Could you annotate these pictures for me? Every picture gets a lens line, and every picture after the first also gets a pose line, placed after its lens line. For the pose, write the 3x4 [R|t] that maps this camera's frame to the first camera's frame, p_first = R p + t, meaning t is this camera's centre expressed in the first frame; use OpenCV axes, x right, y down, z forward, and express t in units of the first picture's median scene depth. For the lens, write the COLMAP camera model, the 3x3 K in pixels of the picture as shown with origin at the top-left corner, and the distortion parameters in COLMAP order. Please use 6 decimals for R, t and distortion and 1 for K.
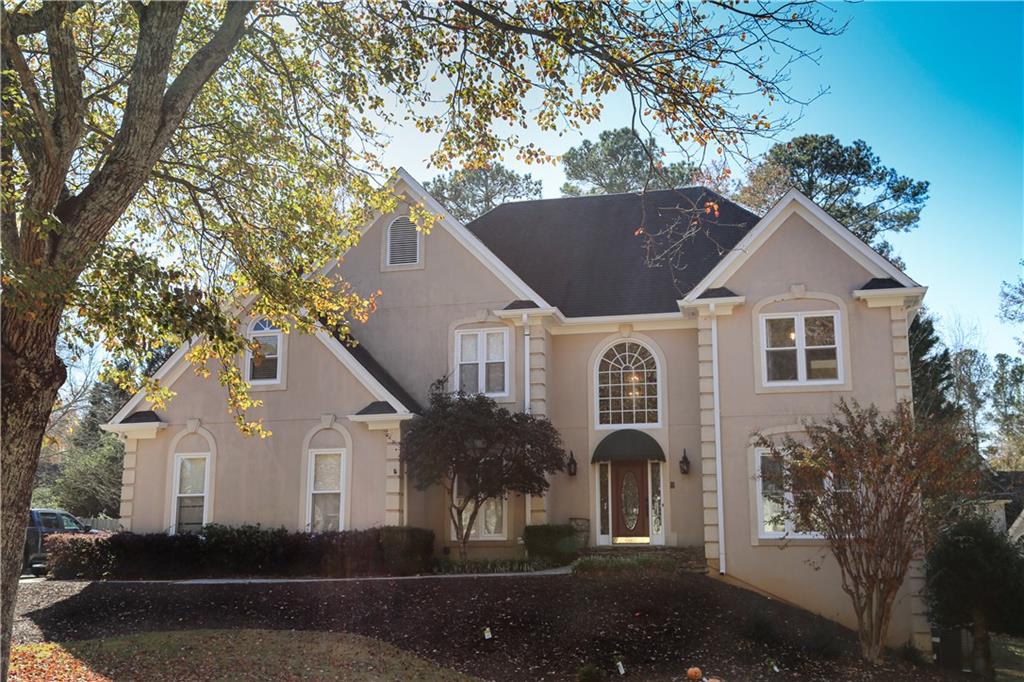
lens RADIAL K [[1105.6, 0, 506.9], [0, 1105.6, 347.2], [0, 0, 1]] dist [0.088054, 0.000000]
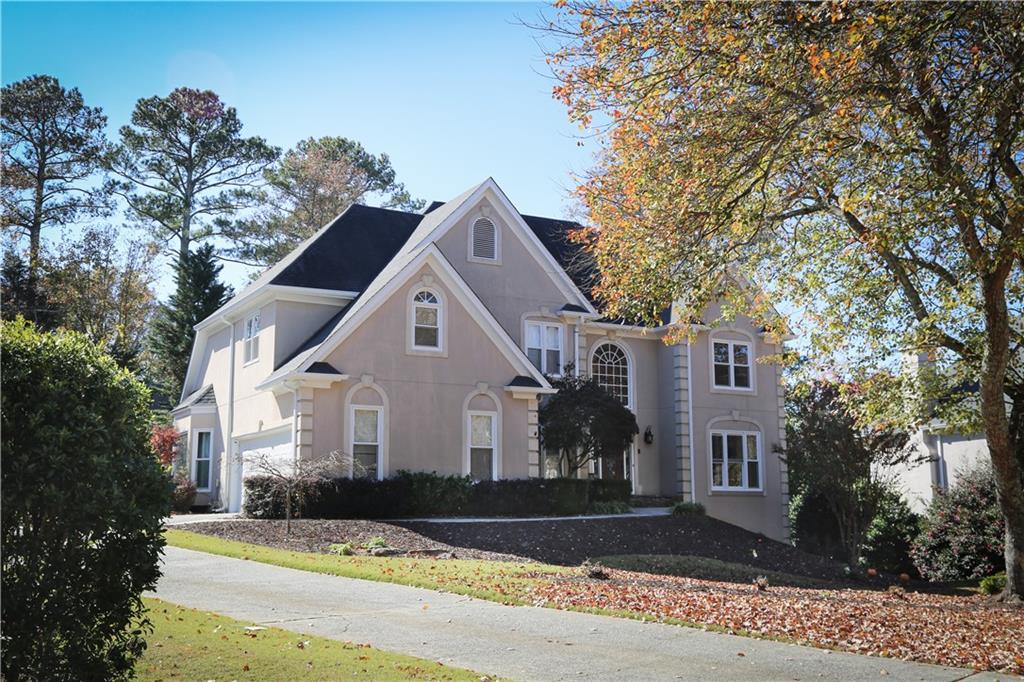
lens RADIAL K [[1066.4, 0, 498.9], [0, 1066.4, 357.5], [0, 0, 1]] dist [0.055863, 0.000000]
pose [[0.736721, 0.096745, 0.669241, -0.905730], [-0.132880, 0.991128, 0.003002, 0.027648], [-0.663013, -0.091141, 0.743039, 0.134537]]
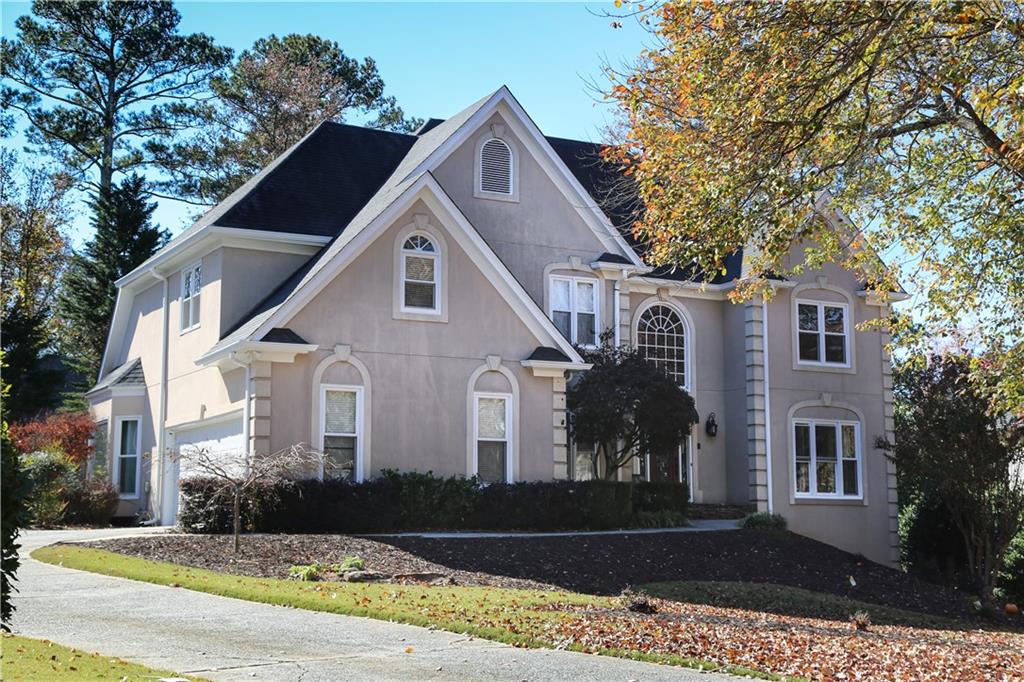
lens RADIAL K [[1373.1, 0, 509.3], [0, 1373.1, 350.0], [0, 0, 1]] dist [0.173314, 0.000000]
pose [[0.742130, 0.086485, 0.664653, -0.890427], [-0.133992, 0.990766, 0.020691, 0.030601], [-0.656727, -0.104414, 0.746865, 0.143864]]
